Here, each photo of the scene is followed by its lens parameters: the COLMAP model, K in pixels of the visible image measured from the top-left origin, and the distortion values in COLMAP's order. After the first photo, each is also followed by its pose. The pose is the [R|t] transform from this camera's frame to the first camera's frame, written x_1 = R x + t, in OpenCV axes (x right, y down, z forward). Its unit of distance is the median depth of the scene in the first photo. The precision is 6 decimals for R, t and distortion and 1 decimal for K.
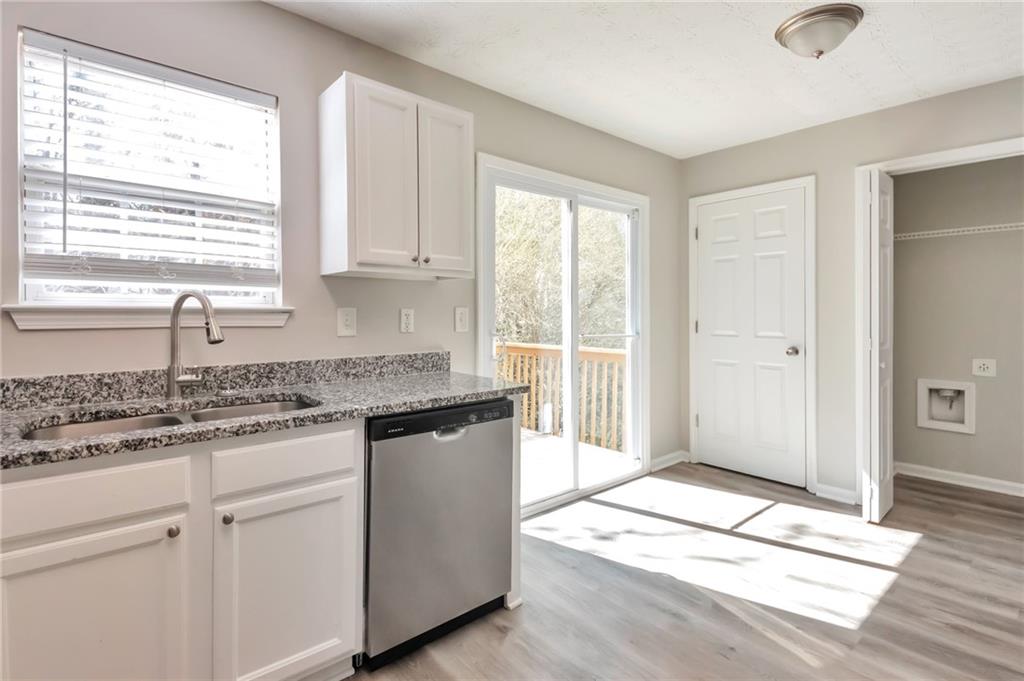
lens RADIAL K [[493.5, 0, 504.6], [0, 493.5, 308.6], [0, 0, 1]] dist [0.013935, -0.008545]
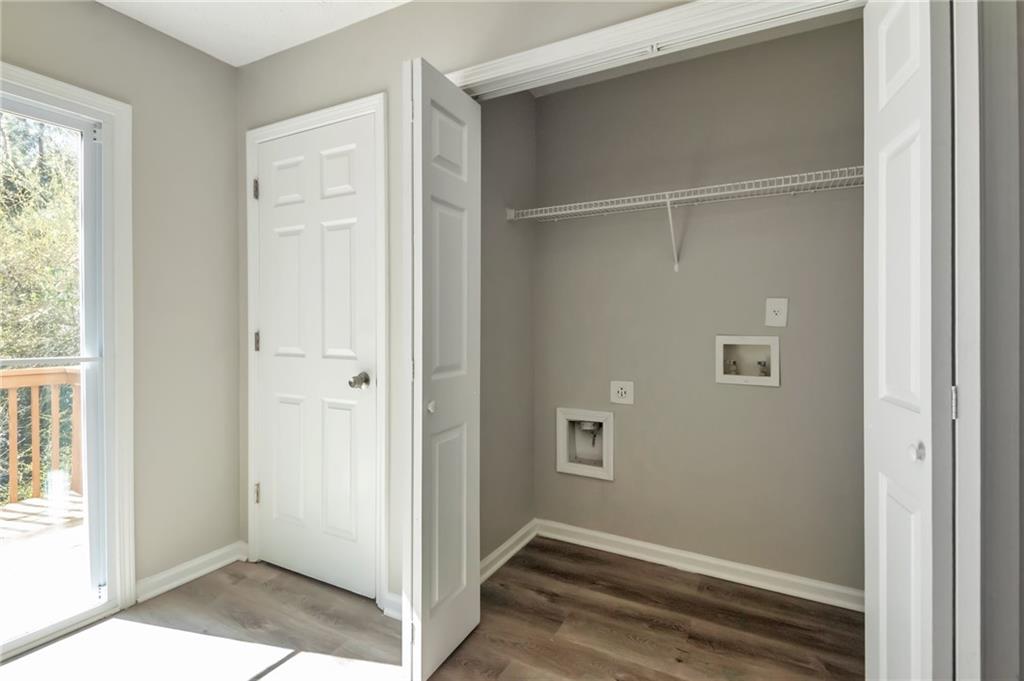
lens RADIAL K [[493.5, 0, 509.6], [0, 493.5, 323.6], [0, 0, 1]] dist [0.013935, -0.008545]
pose [[0.928990, 0.005166, 0.370069, 0.497930], [-0.008365, 0.999940, 0.007039, 0.009063], [-0.370010, -0.009635, 0.928978, 0.341647]]
